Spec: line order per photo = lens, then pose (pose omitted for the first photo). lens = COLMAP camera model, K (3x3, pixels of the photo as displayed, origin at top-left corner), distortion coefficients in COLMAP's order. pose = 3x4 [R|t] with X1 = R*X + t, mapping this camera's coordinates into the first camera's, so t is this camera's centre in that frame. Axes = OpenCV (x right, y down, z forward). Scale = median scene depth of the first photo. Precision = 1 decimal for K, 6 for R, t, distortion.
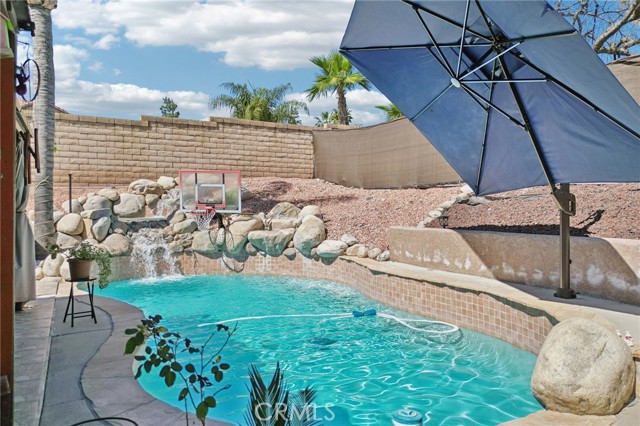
lens RADIAL K [[448.4, 0, 320.0], [0, 448.4, 213.0], [0, 0, 1]] dist [0.055349, -0.094343]
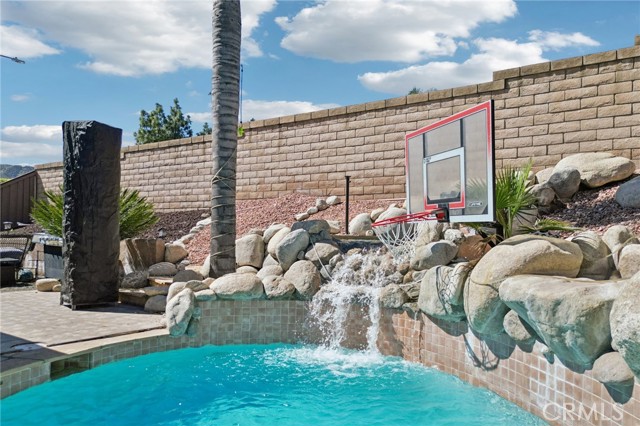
lens RADIAL K [[464.5, 0, 333.4], [0, 464.5, 254.5], [0, 0, 1]] dist [0.062429, -0.062166]
pose [[0.446928, 0.035920, -0.893849, 0.091614], [-0.033410, 0.999167, 0.023447, 0.020135], [0.893946, 0.019385, 0.447755, 0.691638]]
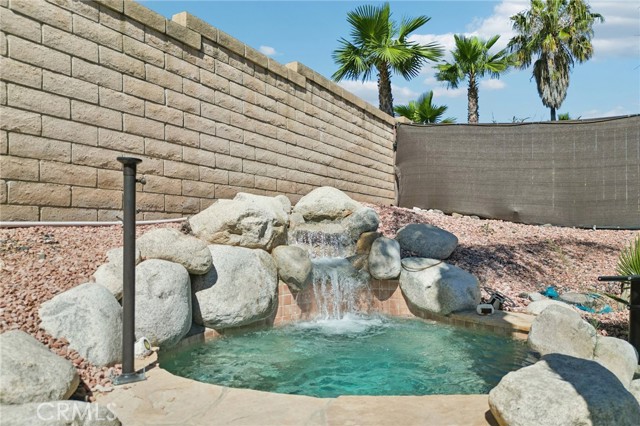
lens RADIAL K [[454.6, 0, 321.3], [0, 454.6, 229.0], [0, 0, 1]] dist [0.080066, -0.096955]
pose [[0.882554, 0.001535, 0.470209, -0.601058], [0.013286, 0.999514, -0.028201, -0.052849], [-0.470024, 0.031136, 0.882104, 0.832020]]
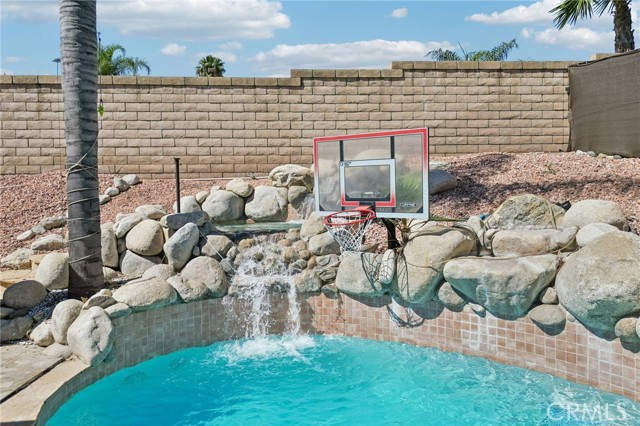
lens RADIAL K [[454.6, 0, 321.3], [0, 454.6, 229.0], [0, 0, 1]] dist [0.080066, -0.096955]
pose [[0.900359, 0.012896, -0.434957, -0.066379], [0.009103, 0.998784, 0.048457, -0.013232], [0.435053, -0.047588, 0.899147, 0.500076]]
